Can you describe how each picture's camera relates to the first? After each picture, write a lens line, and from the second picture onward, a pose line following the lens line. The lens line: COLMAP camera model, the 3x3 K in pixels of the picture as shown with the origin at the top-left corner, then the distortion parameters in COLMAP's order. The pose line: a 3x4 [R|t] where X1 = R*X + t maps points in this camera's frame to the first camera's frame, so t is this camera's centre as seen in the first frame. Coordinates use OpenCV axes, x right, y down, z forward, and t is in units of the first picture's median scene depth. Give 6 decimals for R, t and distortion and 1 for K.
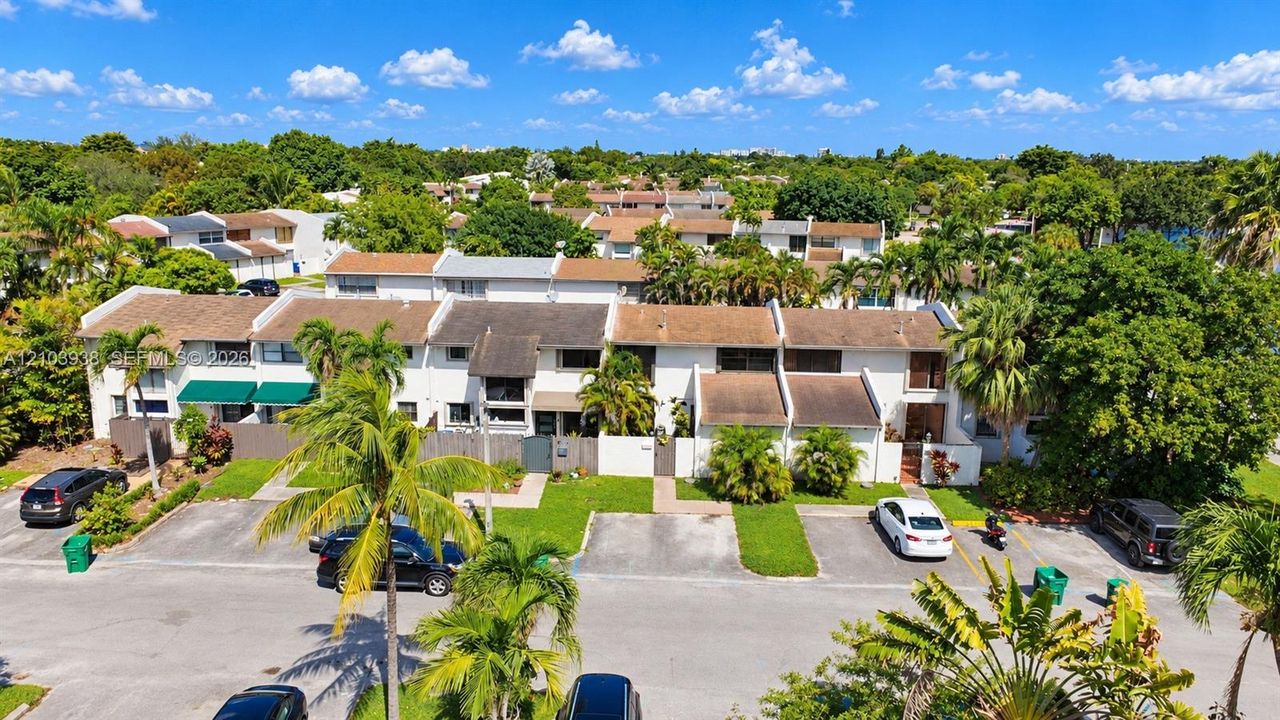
lens RADIAL K [[931.8, 0, 640.0], [0, 931.8, 360.0], [0, 0, 1]] dist [0.003310, 0.001644]
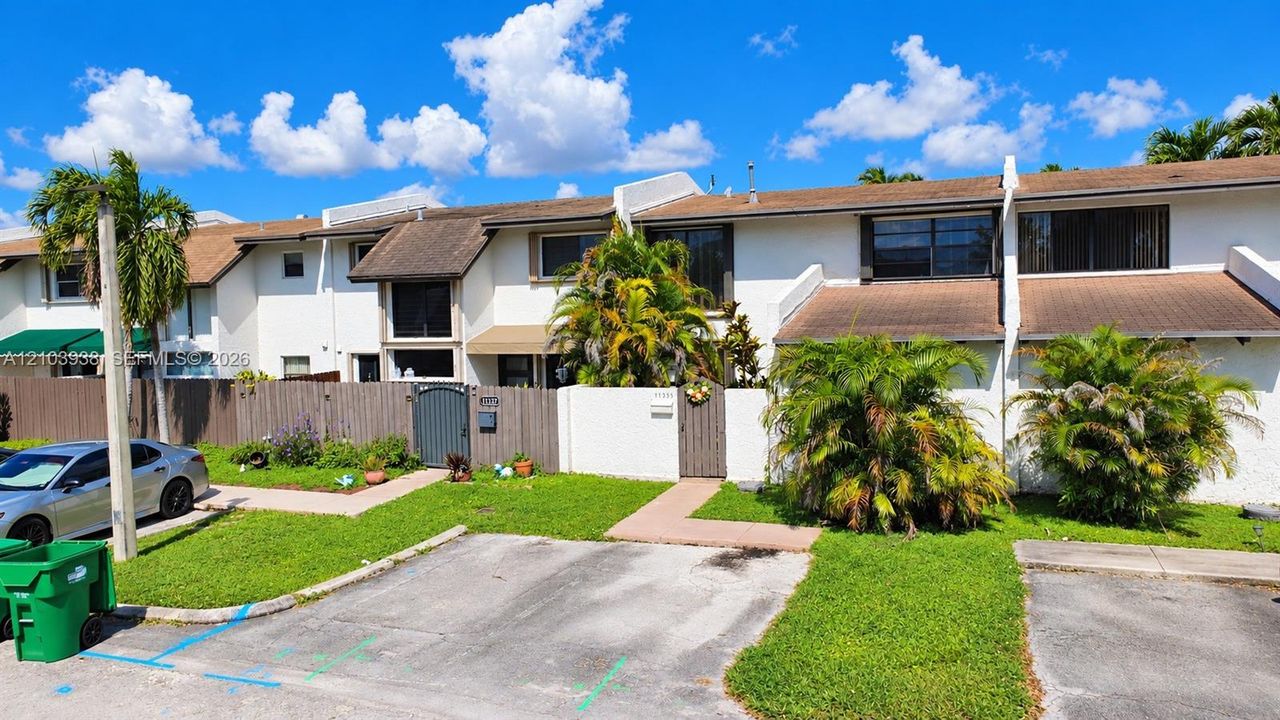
lens RADIAL K [[931.8, 0, 640.0], [0, 931.8, 360.0], [0, 0, 1]] dist [0.003310, 0.001644]
pose [[0.944300, -0.019753, -0.328493, 0.140467], [-0.032812, 0.987572, -0.153707, 0.136995], [0.327446, 0.155924, 0.931916, 0.586968]]
